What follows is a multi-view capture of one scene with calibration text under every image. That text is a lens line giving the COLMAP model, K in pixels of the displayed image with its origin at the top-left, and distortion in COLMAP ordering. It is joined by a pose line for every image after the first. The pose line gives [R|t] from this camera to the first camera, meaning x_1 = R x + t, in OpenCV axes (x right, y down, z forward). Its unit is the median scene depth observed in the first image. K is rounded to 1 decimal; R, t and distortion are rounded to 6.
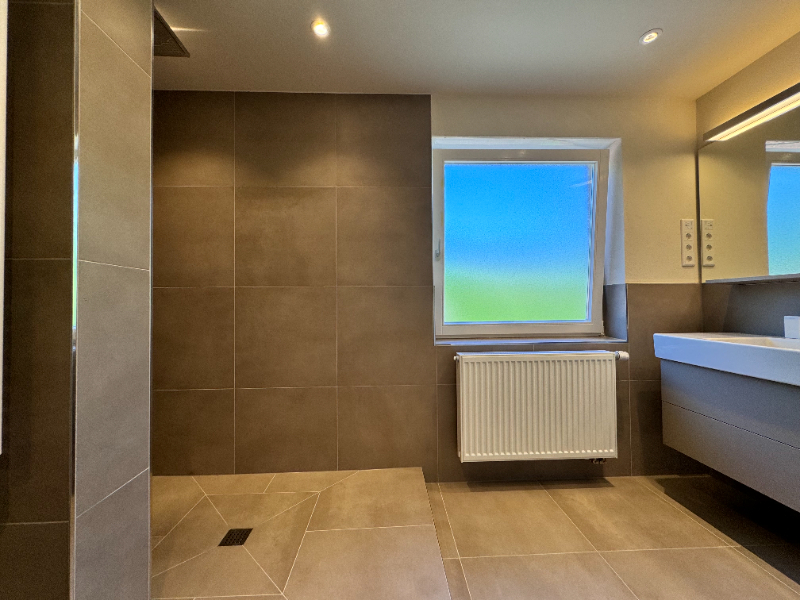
lens RADIAL K [[320.2, 0, 401.1], [0, 320.2, 298.6], [0, 0, 1]] dist [0.000047, 0.000253]
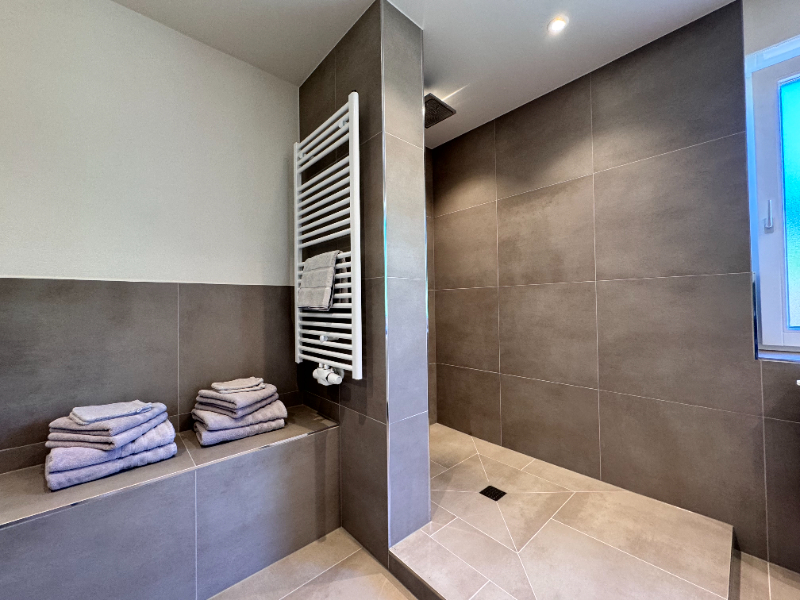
lens RADIAL K [[320.6, 0, 399.0], [0, 320.6, 297.9], [0, 0, 1]] dist [-0.000783, 0.000385]
pose [[0.640941, -0.014257, -0.767457, 0.147356], [0.022705, 0.999742, 0.000390, -0.002384], [0.767254, -0.017675, 0.641100, -0.028277]]
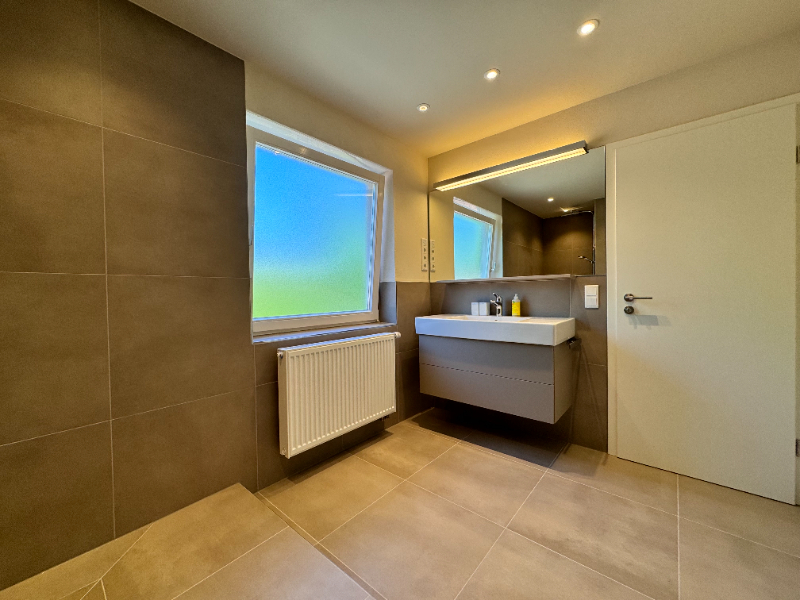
lens RADIAL K [[320.6, 0, 399.0], [0, 320.6, 297.9], [0, 0, 1]] dist [-0.000783, 0.000385]
pose [[0.682438, -0.011330, 0.730856, -0.280101], [-0.003398, 0.999820, 0.018673, -0.002743], [-0.730936, -0.015226, 0.682277, 0.080096]]
